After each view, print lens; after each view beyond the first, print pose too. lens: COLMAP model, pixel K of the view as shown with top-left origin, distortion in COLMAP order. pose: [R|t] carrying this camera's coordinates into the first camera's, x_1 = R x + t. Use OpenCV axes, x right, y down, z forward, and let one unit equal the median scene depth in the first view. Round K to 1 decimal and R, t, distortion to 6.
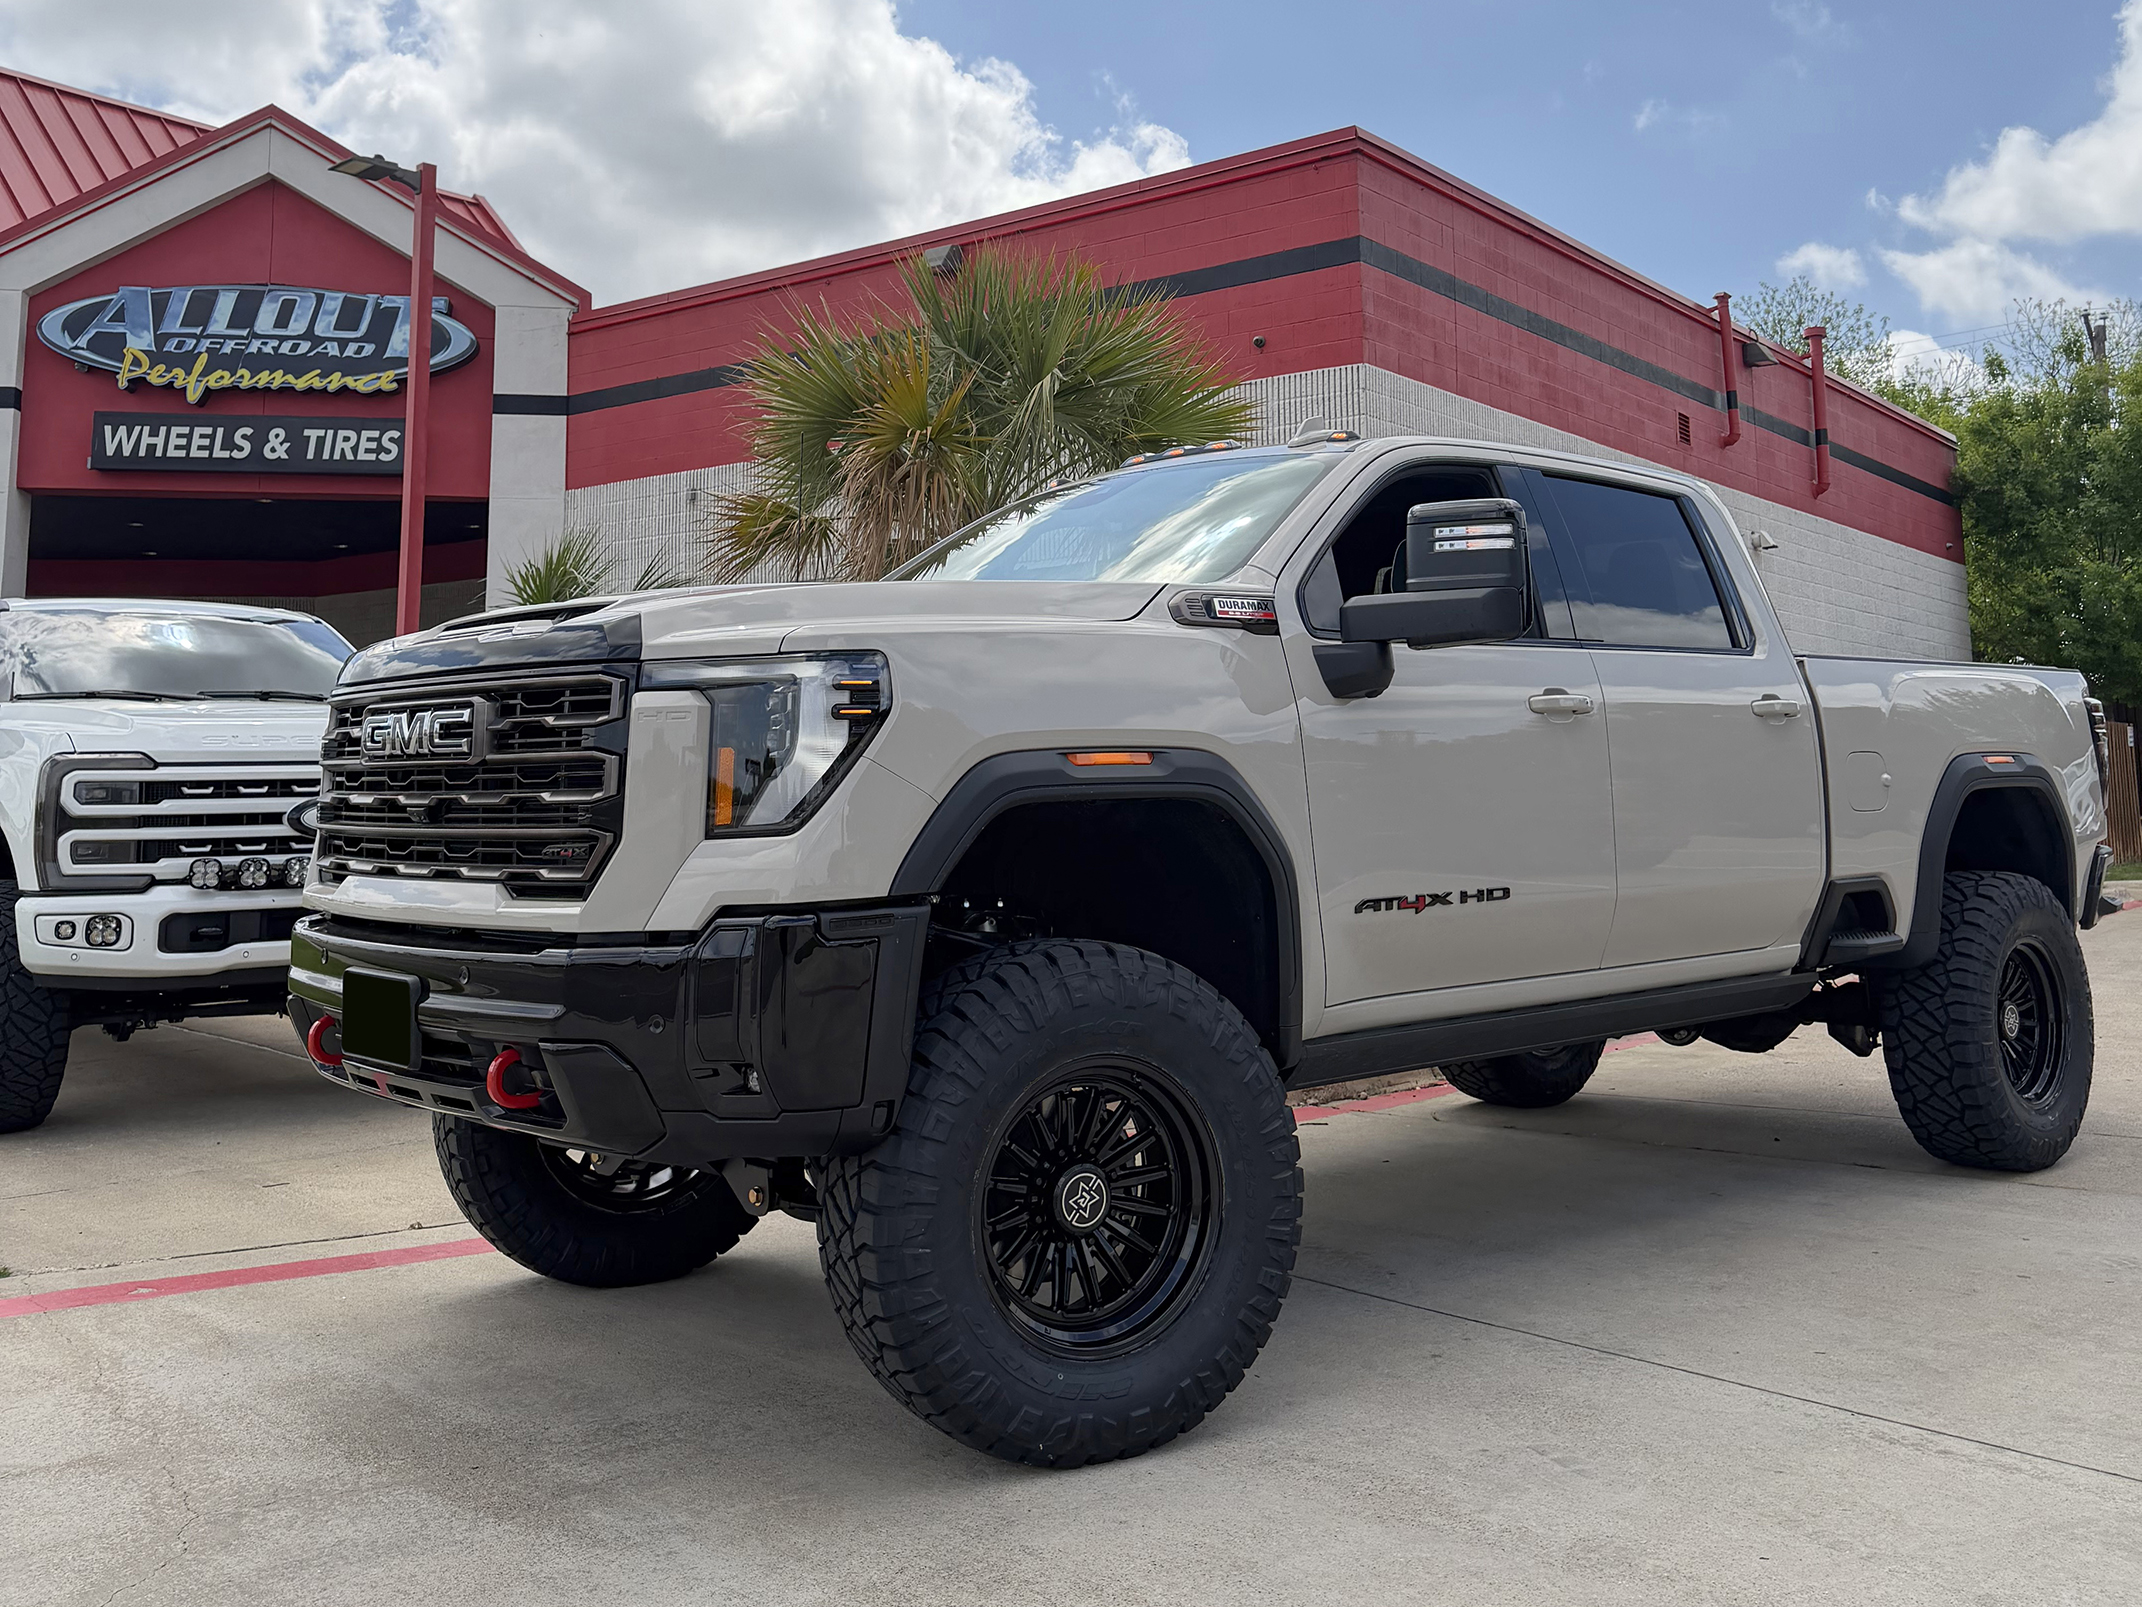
lens RADIAL K [[2004.4, 0, 1063.8], [0, 2004.4, 540.2], [0, 0, 1]] dist [0.159887, -0.260159]
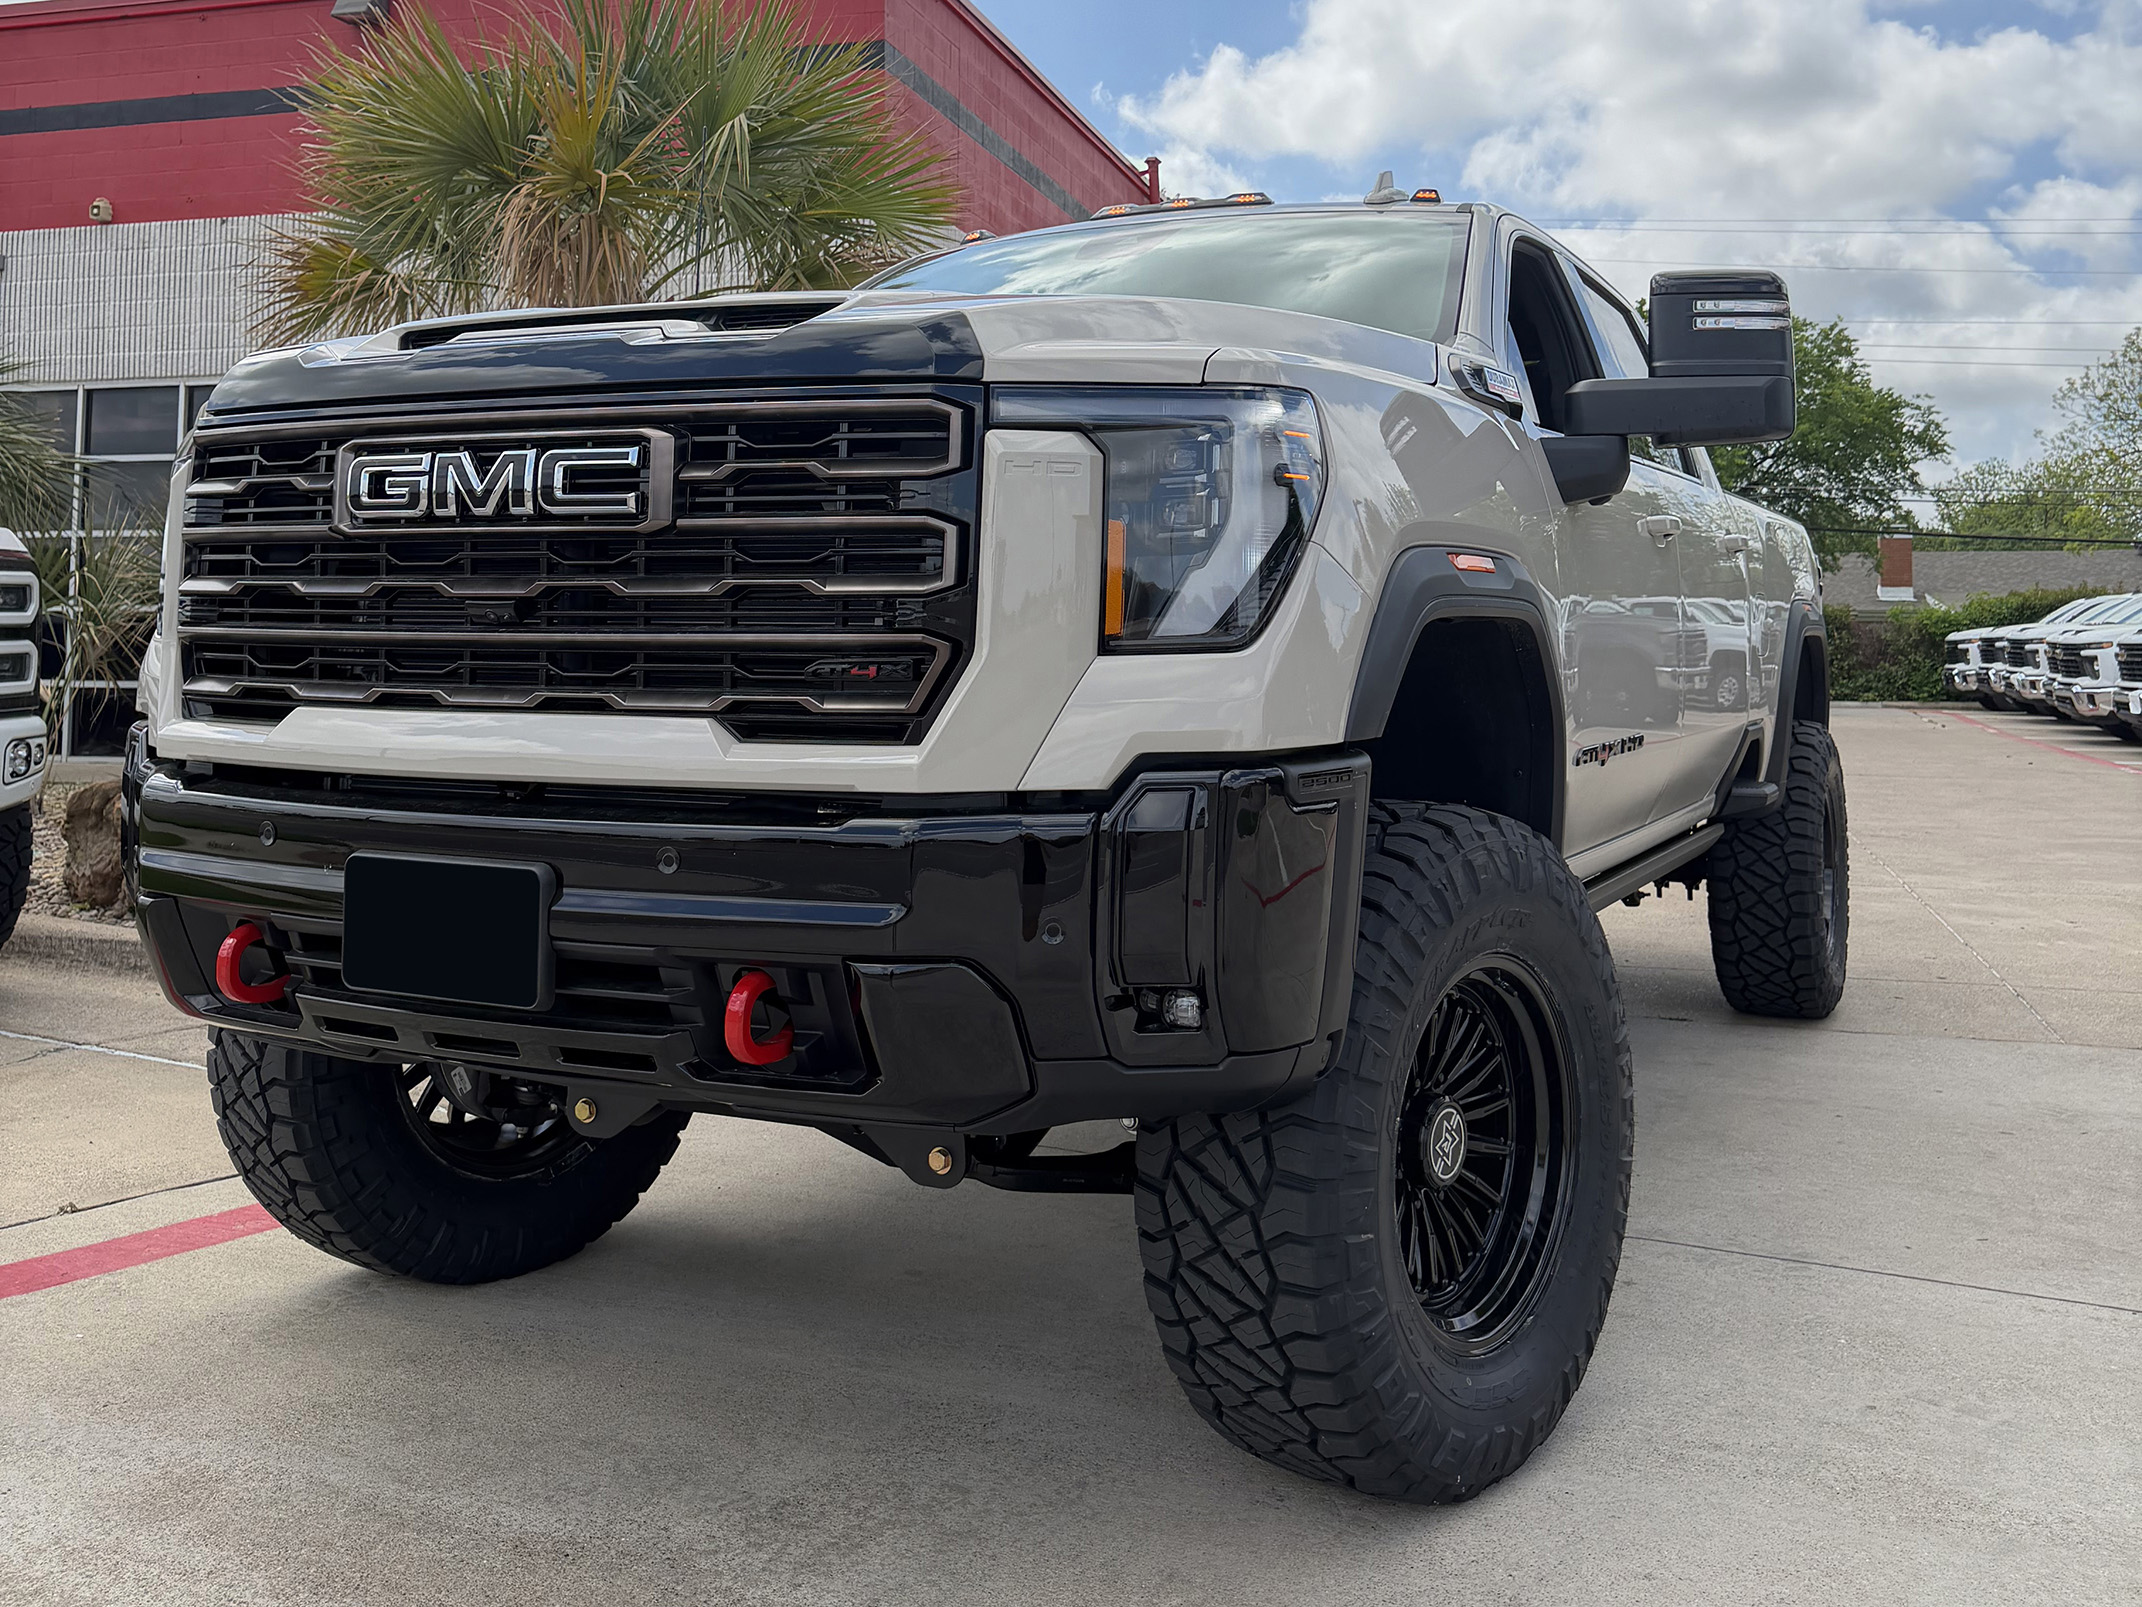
lens RADIAL K [[2004.4, 0, 1063.8], [0, 2004.4, 540.2], [0, 0, 1]] dist [0.159887, -0.260159]
pose [[0.930165, 0.038531, 0.365113, -0.402699], [-0.063898, 0.996290, 0.057646, 0.068299], [-0.361538, -0.076951, 0.929177, 0.368814]]
